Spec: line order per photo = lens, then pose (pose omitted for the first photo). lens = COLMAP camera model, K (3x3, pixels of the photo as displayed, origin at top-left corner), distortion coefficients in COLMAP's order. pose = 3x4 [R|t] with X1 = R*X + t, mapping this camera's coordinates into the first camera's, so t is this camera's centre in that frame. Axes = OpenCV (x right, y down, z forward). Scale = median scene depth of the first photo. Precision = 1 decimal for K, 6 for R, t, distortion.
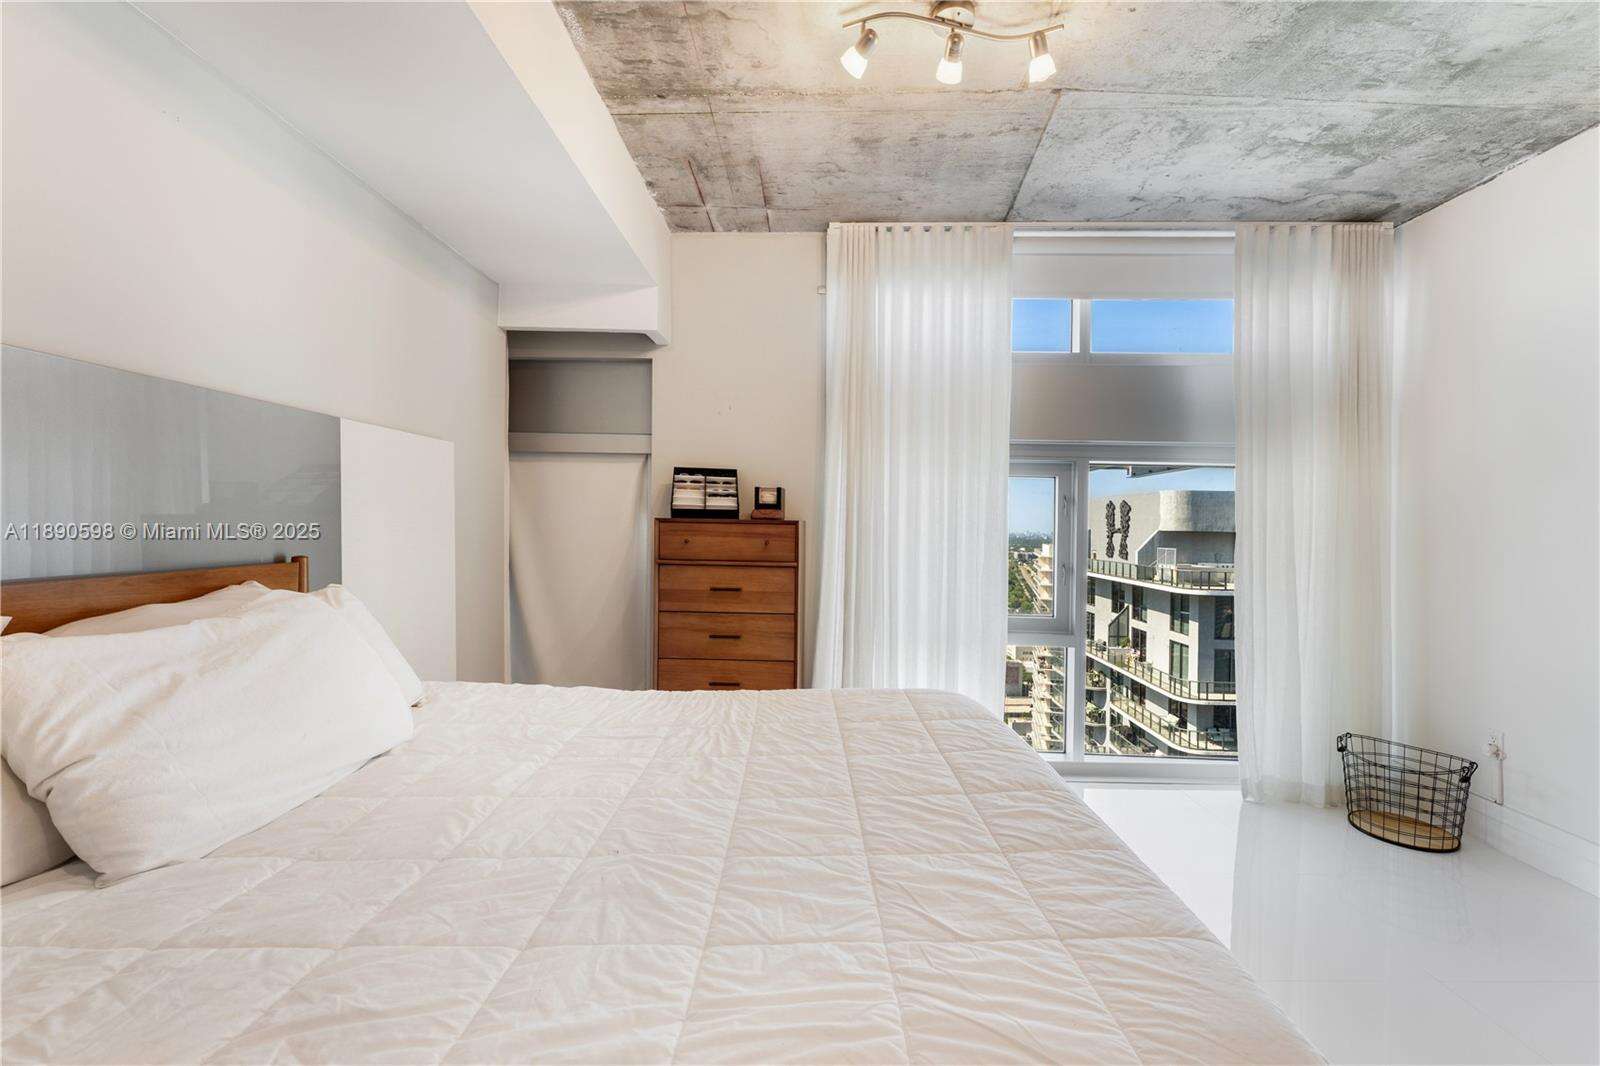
lens RADIAL K [[667.6, 0, 803.8], [0, 667.6, 534.7], [0, 0, 1]] dist [-0.000743, 0.000549]
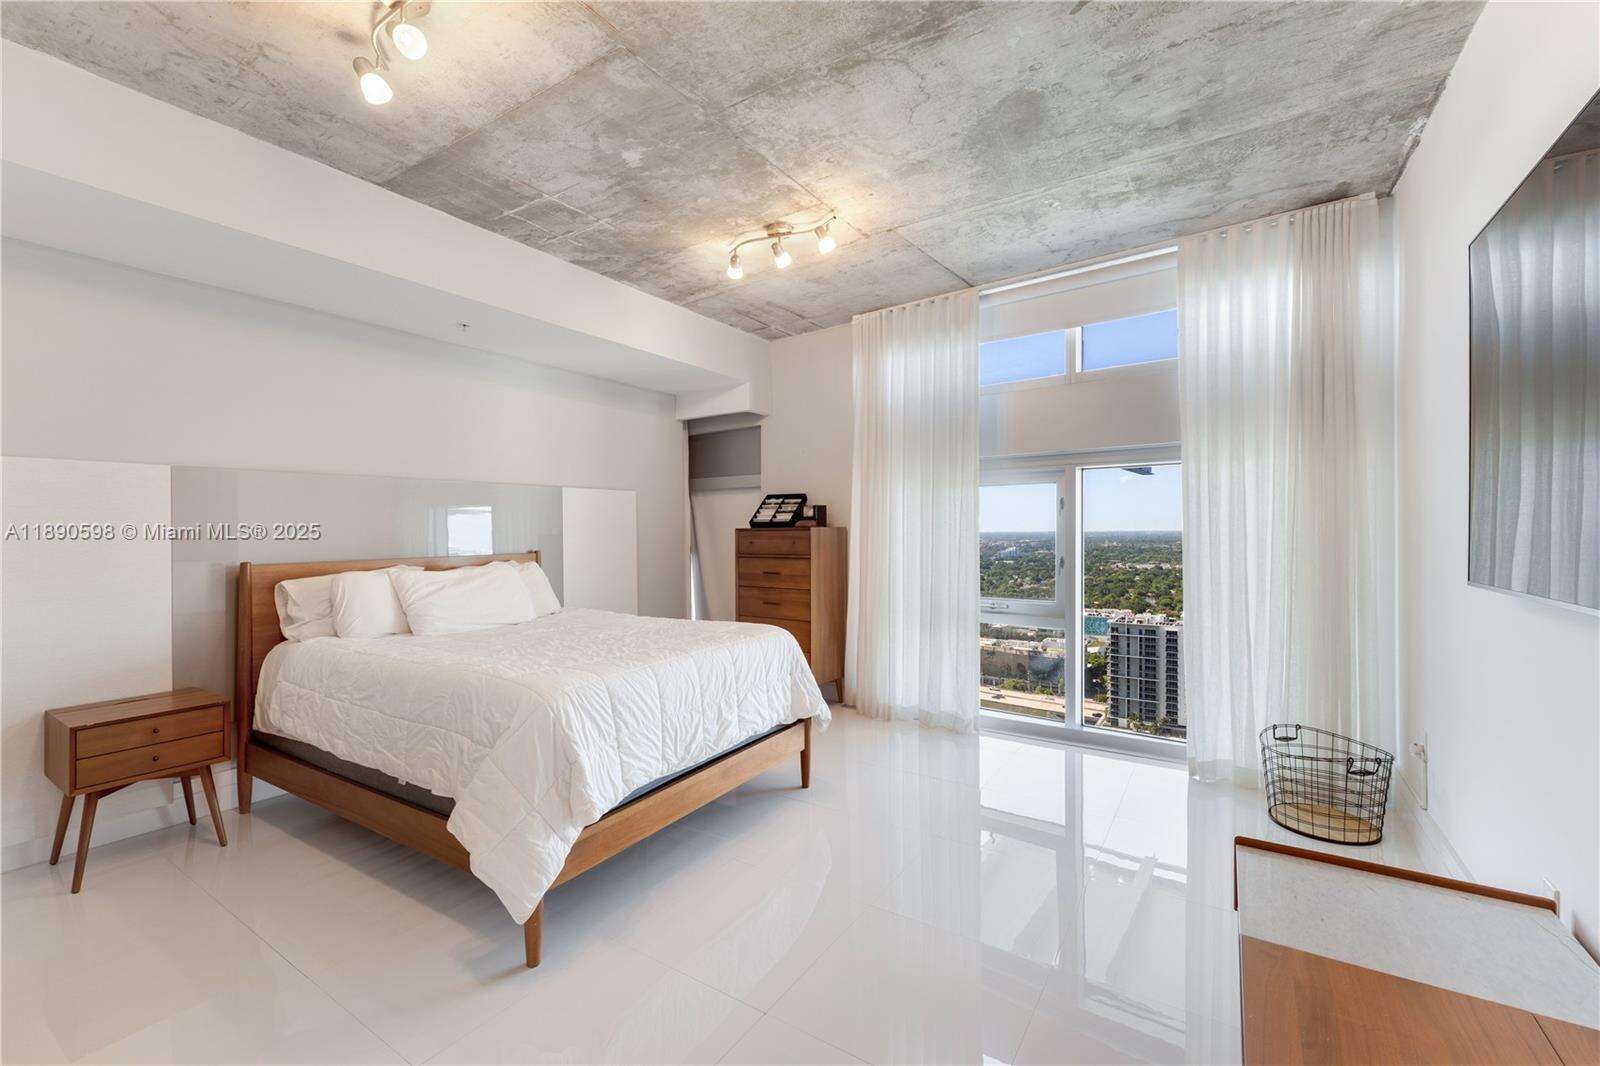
lens RADIAL K [[645.3, 0, 796.5], [0, 645.3, 528.3], [0, 0, 1]] dist [-0.003332, 0.001131]
pose [[0.829518, -0.027044, -0.557826, 0.751201], [0.016393, 0.999576, -0.024083, 0.014637], [0.558240, 0.010832, 0.829609, -0.214126]]
